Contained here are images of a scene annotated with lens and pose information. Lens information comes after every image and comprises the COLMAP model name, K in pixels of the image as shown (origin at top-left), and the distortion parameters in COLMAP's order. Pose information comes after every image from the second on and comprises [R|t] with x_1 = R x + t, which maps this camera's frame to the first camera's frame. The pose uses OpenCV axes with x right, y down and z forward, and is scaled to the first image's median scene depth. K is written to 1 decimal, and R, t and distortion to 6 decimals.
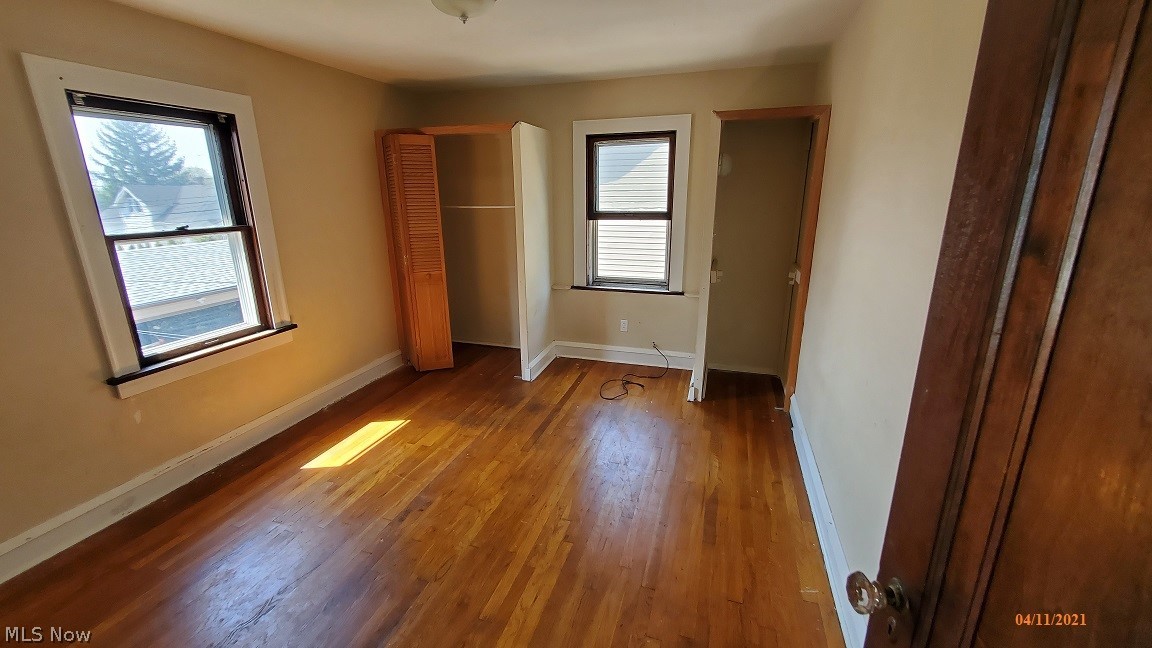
lens RADIAL K [[469.4, 0, 576.0], [0, 469.4, 324.0], [0, 0, 1]] dist [-0.001537, -0.000394]
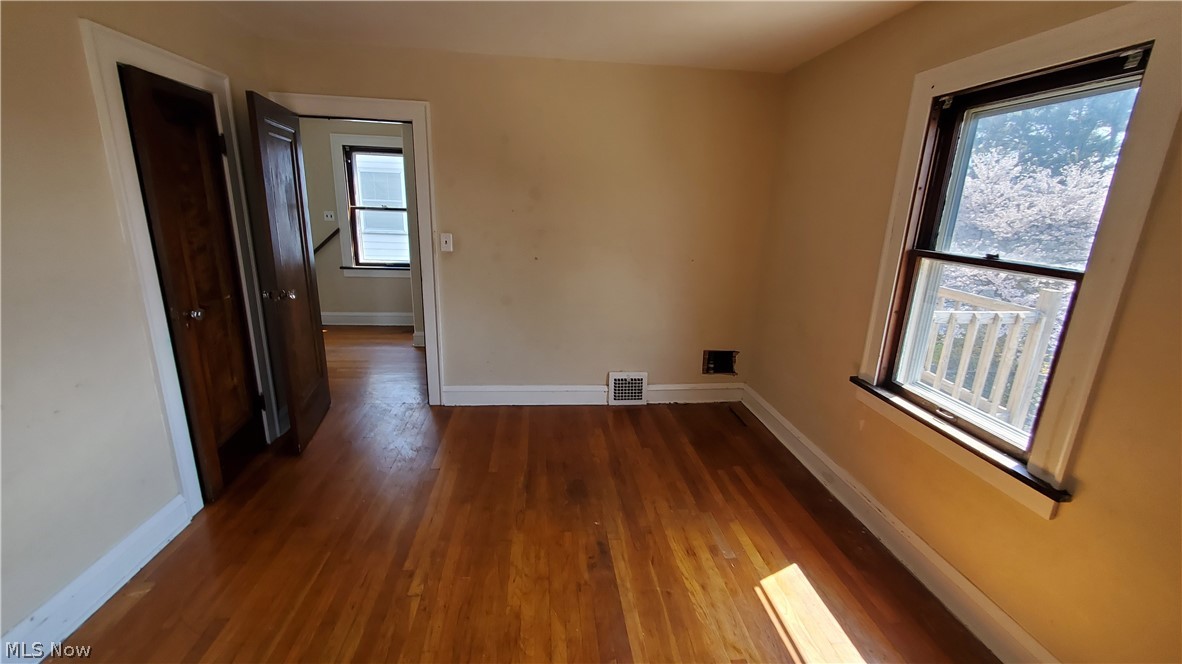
lens RADIAL K [[469.9, 0, 587.3], [0, 469.9, 323.2], [0, 0, 1]] dist [-0.000481, -0.000379]
pose [[-0.916740, 0.081016, -0.391182, -0.014811], [-0.131367, 0.863622, 0.486723, -0.380680], [0.377266, 0.497587, -0.781075, 1.372787]]
